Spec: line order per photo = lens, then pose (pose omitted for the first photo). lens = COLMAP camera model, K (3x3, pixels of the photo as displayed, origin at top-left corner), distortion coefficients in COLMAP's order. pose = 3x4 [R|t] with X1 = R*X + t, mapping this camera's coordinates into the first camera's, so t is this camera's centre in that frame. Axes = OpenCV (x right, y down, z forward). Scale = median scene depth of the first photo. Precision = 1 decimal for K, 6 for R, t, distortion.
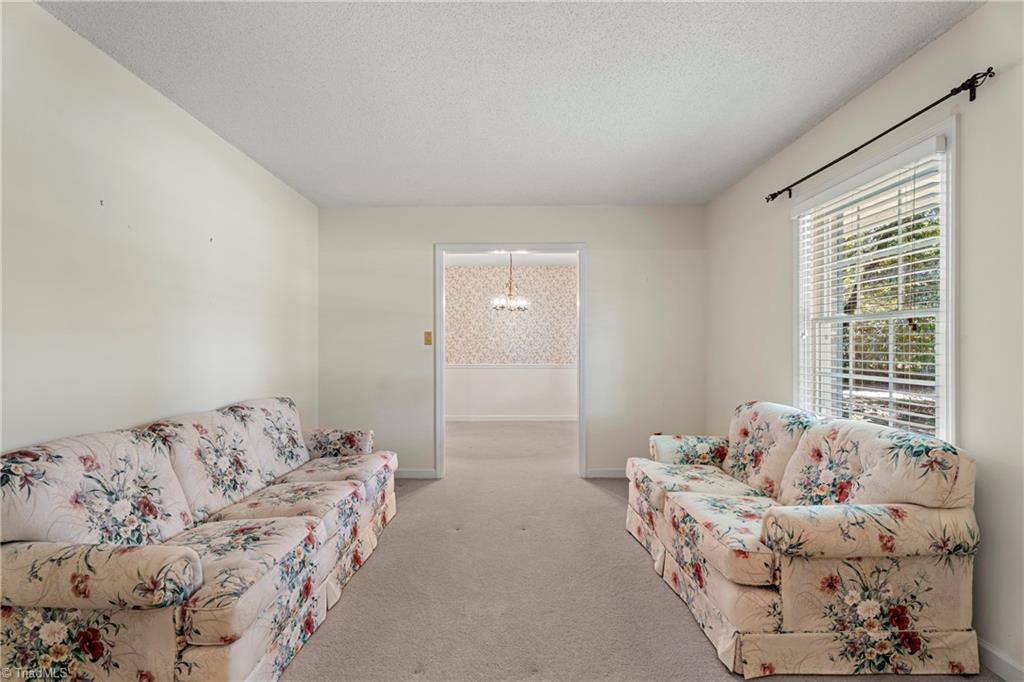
lens RADIAL K [[456.5, 0, 509.0], [0, 456.5, 344.4], [0, 0, 1]] dist [0.001855, -0.000849]
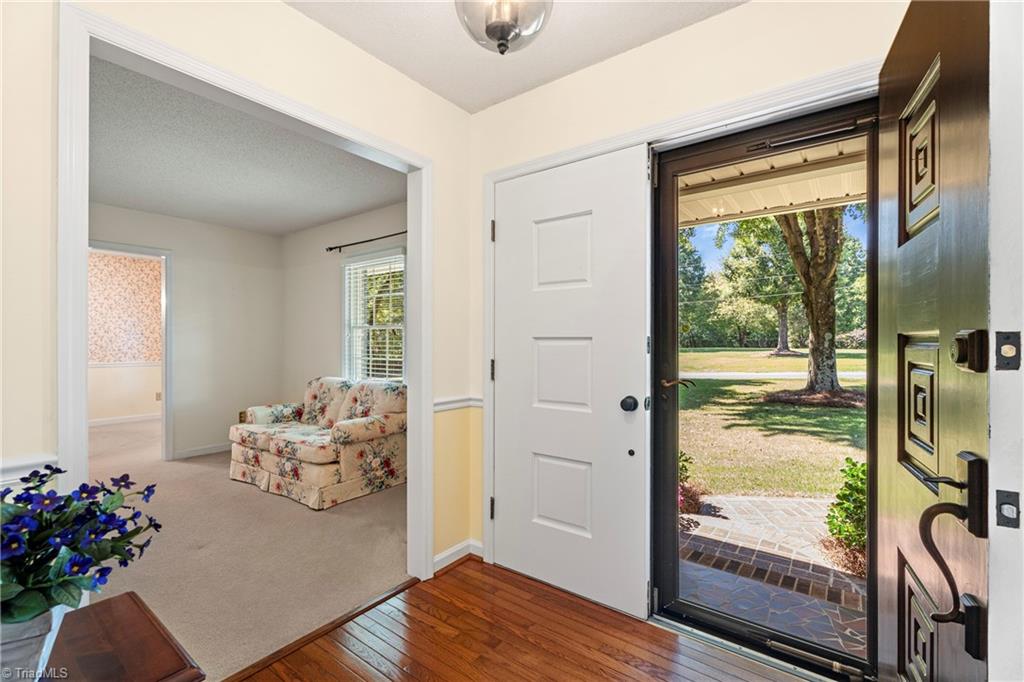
lens RADIAL K [[456.5, 0, 512.6], [0, 456.5, 341.4], [0, 0, 1]] dist [0.001855, -0.000849]
pose [[0.595260, -0.000430, 0.803533, -0.470619], [-0.001313, 0.999998, 0.001508, -0.005326], [-0.803532, -0.001953, 0.595258, -0.669138]]
